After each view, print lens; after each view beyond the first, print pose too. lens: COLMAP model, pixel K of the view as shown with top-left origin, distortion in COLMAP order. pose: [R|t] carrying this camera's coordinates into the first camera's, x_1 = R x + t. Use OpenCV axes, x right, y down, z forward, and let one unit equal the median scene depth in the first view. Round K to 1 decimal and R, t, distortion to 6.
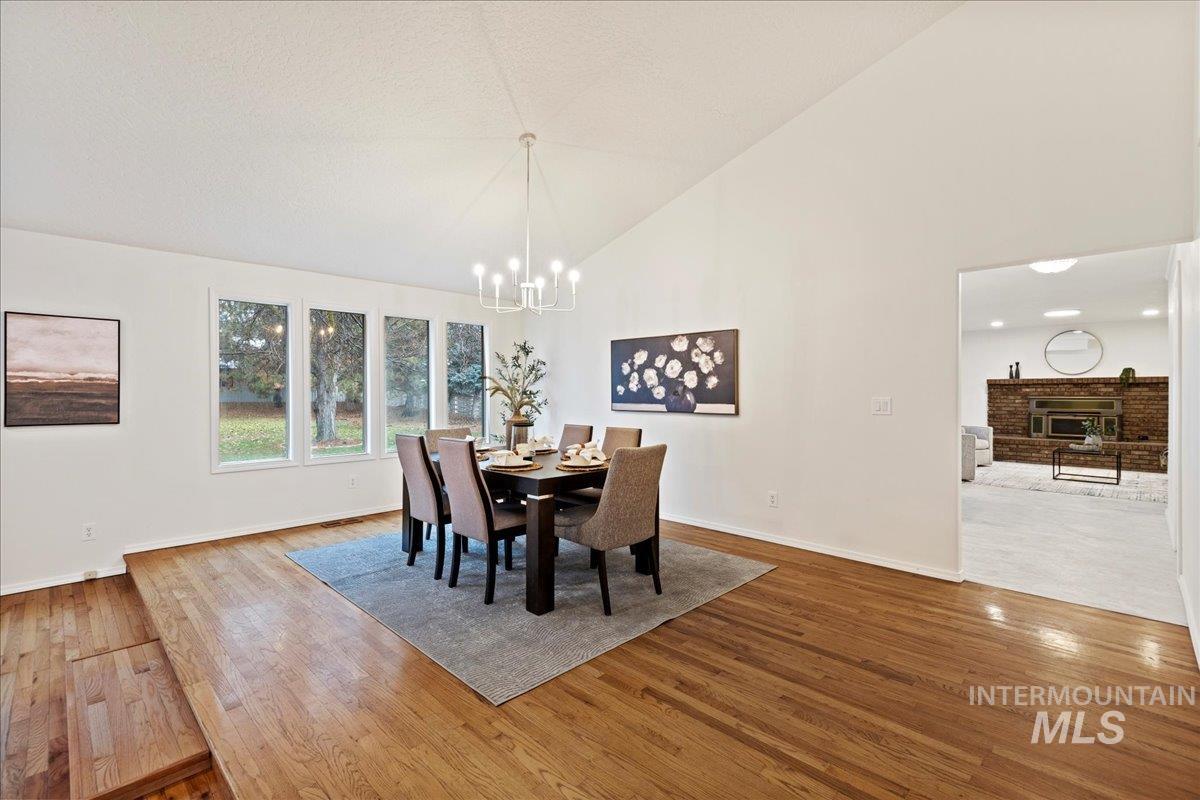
lens RADIAL K [[546.5, 0, 595.2], [0, 546.5, 394.6], [0, 0, 1]] dist [0.003311, 0.000057]
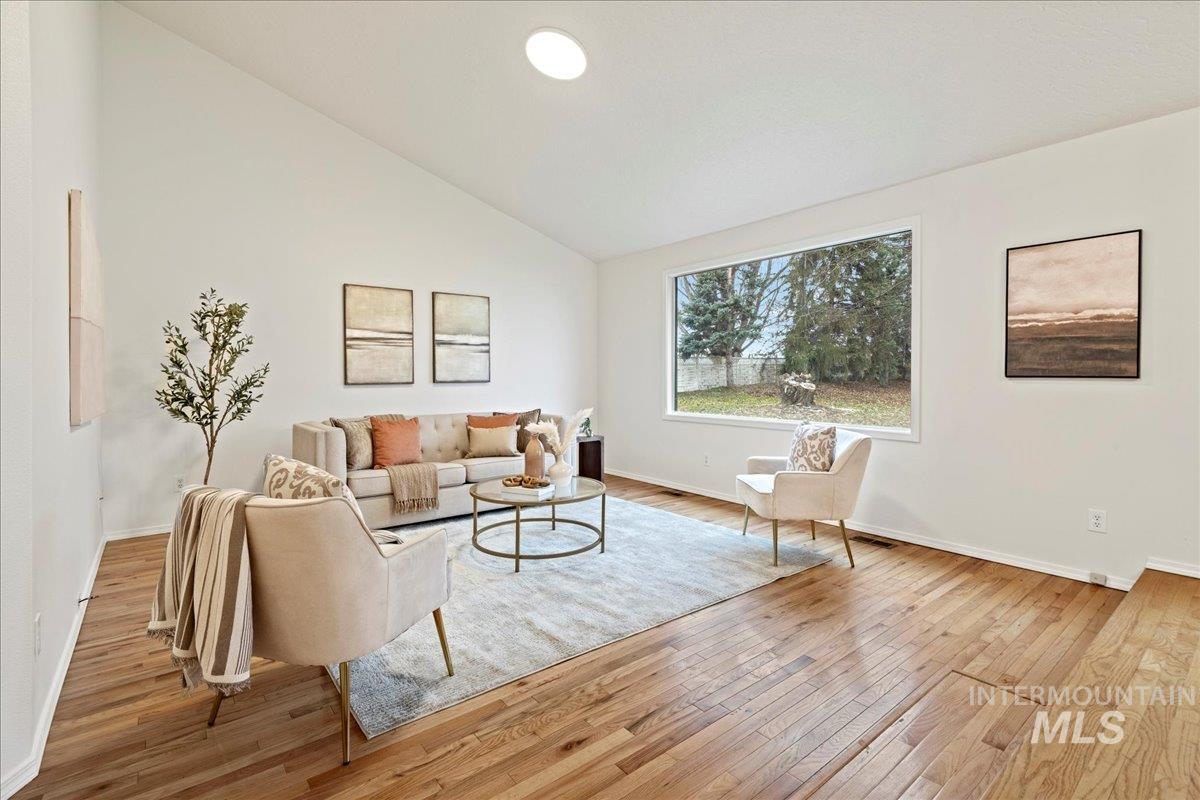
lens RADIAL K [[550.1, 0, 598.1], [0, 550.1, 377.7], [0, 0, 1]] dist [0.002163, 0.000105]
pose [[-0.108156, 0.003716, -0.994127, -0.101873], [-0.006966, 0.999966, 0.004496, 0.057619], [0.994110, 0.007412, -0.108127, 0.417225]]
